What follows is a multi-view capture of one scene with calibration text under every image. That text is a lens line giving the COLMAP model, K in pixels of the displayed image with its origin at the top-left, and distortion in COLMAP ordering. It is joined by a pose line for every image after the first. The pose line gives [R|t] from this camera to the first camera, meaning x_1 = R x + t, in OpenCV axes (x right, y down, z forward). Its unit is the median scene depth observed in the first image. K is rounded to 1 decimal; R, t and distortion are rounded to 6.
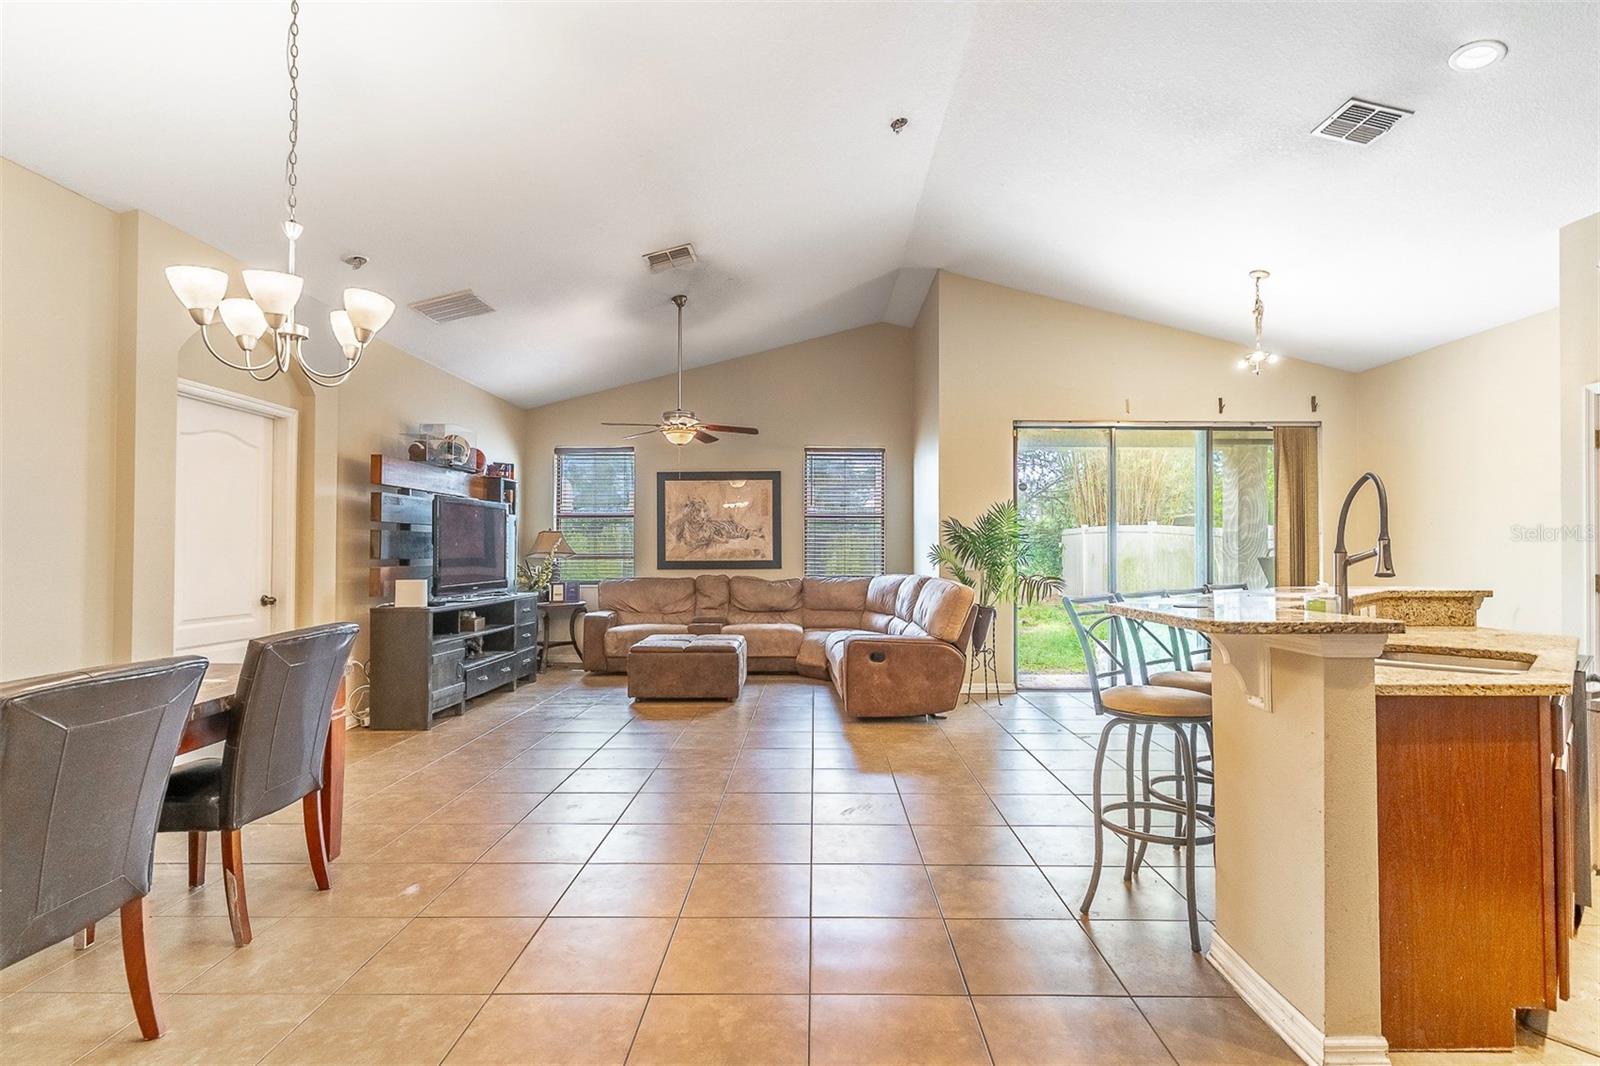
lens RADIAL K [[774.4, 0, 802.8], [0, 774.4, 534.0], [0, 0, 1]] dist [0.004765, 0.000226]
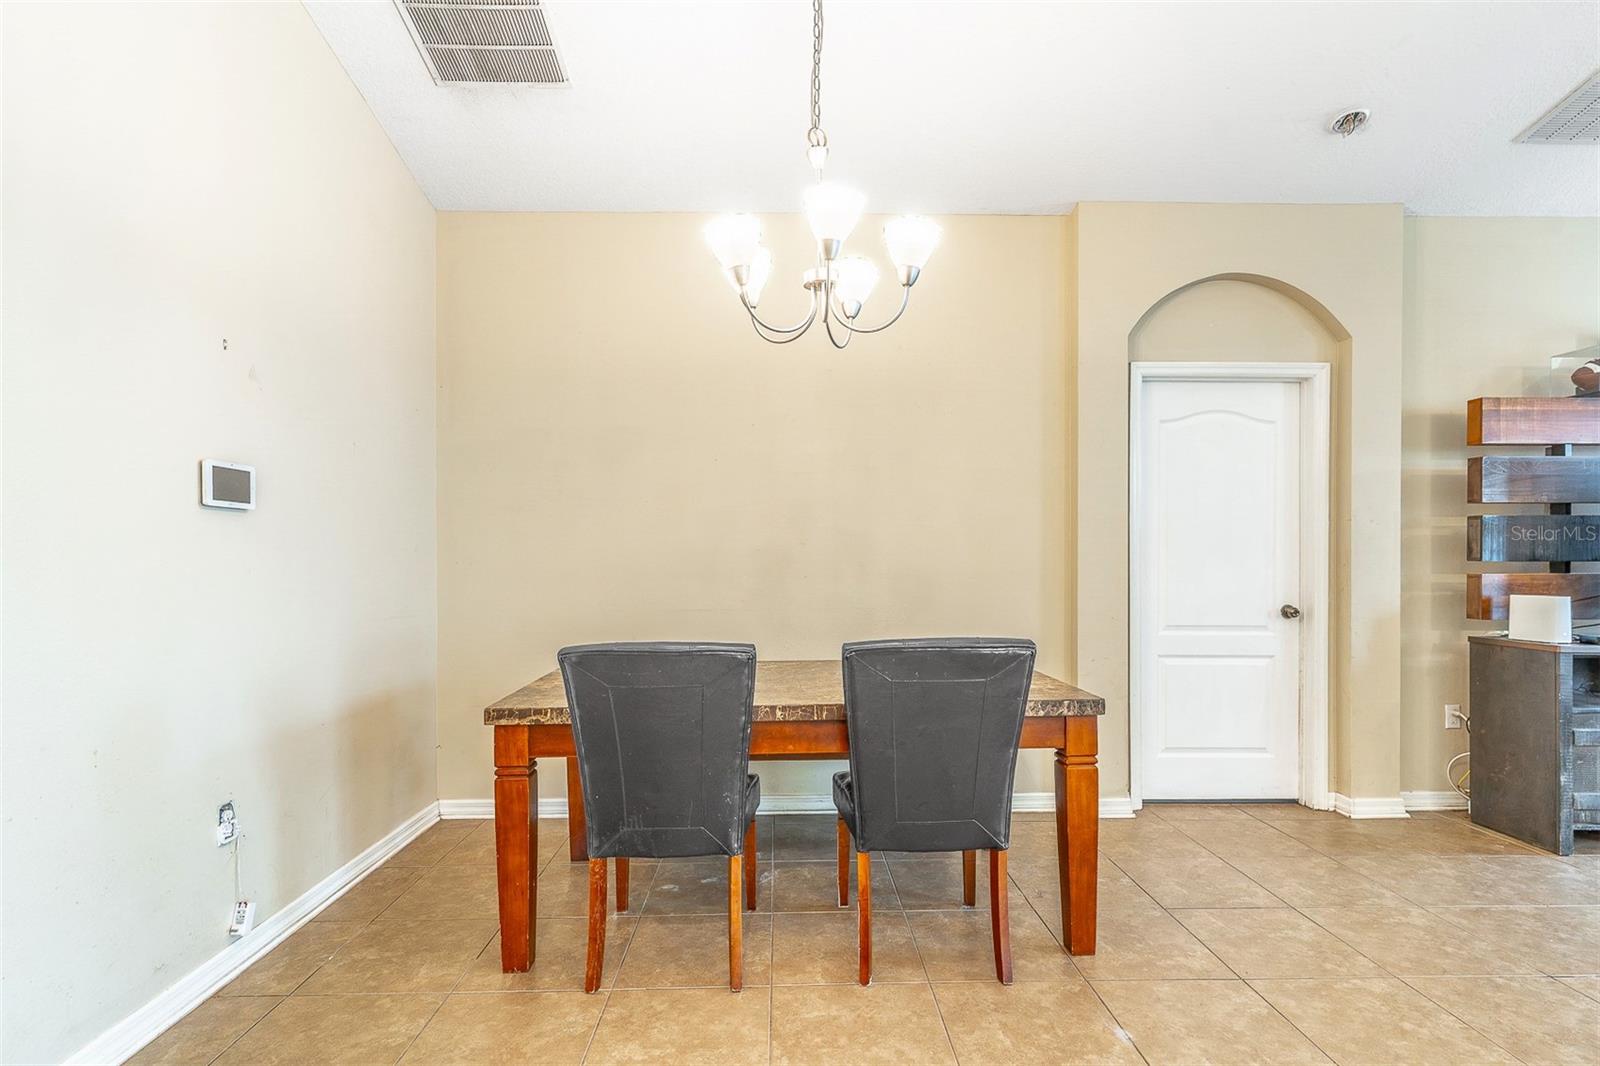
lens RADIAL K [[770.8, 0, 801.0], [0, 770.8, 569.1], [0, 0, 1]] dist [0.007693, 0.000534]
pose [[0.033072, 0.010993, -0.999393, 0.057405], [0.023734, 0.999649, 0.011781, 0.013531], [0.999171, -0.024109, 0.032800, 0.311004]]
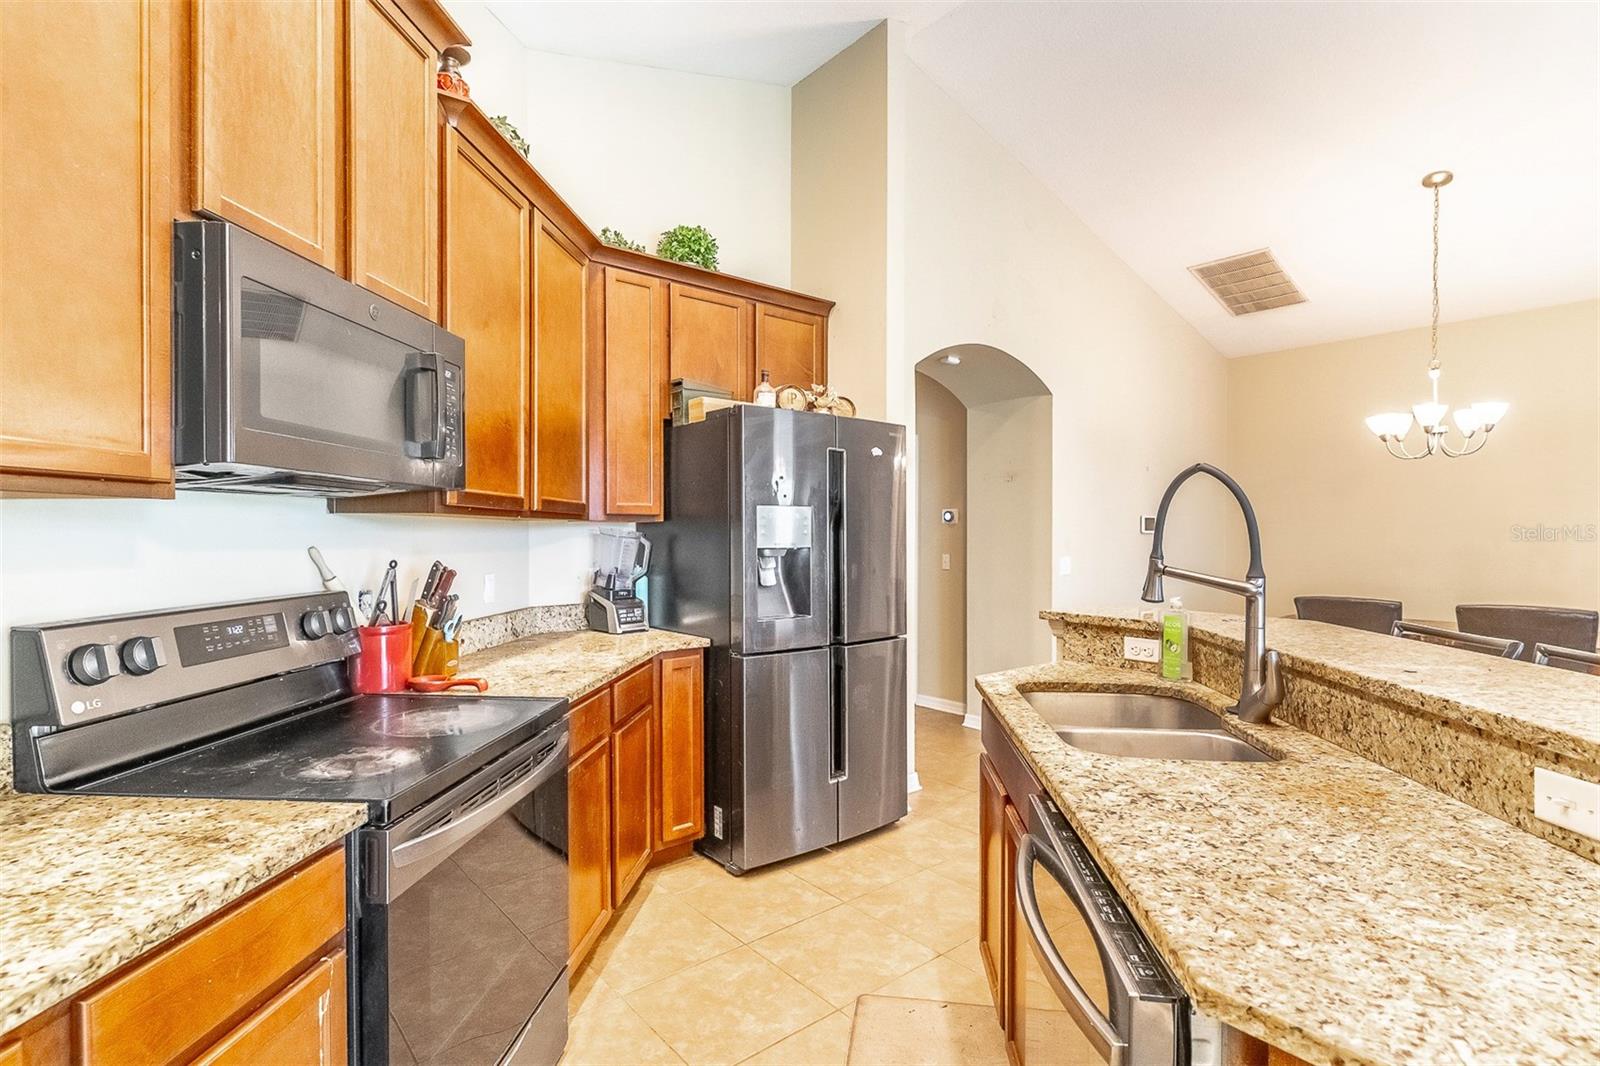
lens RADIAL K [[761.3, 0, 803.8], [0, 761.3, 552.5], [0, 0, 1]] dist [0.004346, 0.000247]
pose [[-0.752947, 0.012240, -0.657967, 0.513932], [0.009351, 0.999925, 0.007900, -0.002078], [0.658014, -0.000205, -0.753005, 0.446731]]
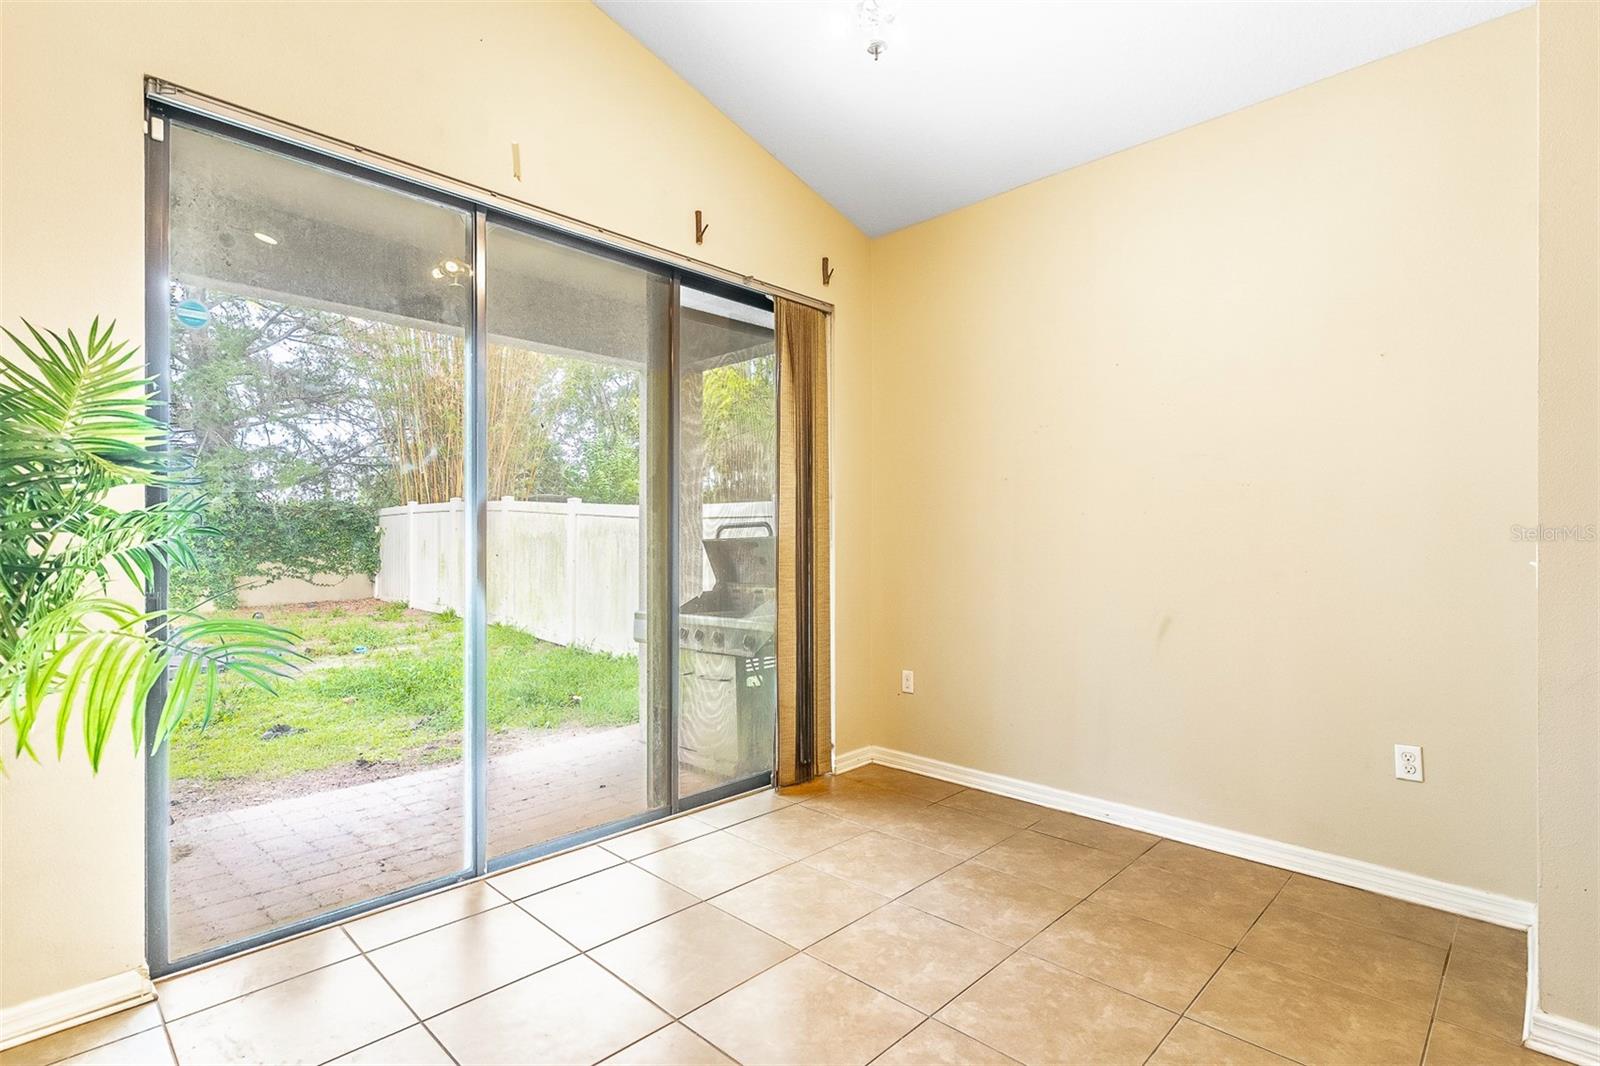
lens RADIAL K [[774.4, 0, 802.8], [0, 774.4, 534.0], [0, 0, 1]] dist [0.004765, 0.000226]
pose [[0.687410, 0.002670, 0.726264, 0.217894], [-0.012791, 0.999883, 0.008430, 0.021449], [-0.726157, -0.015084, 0.687364, 0.582055]]
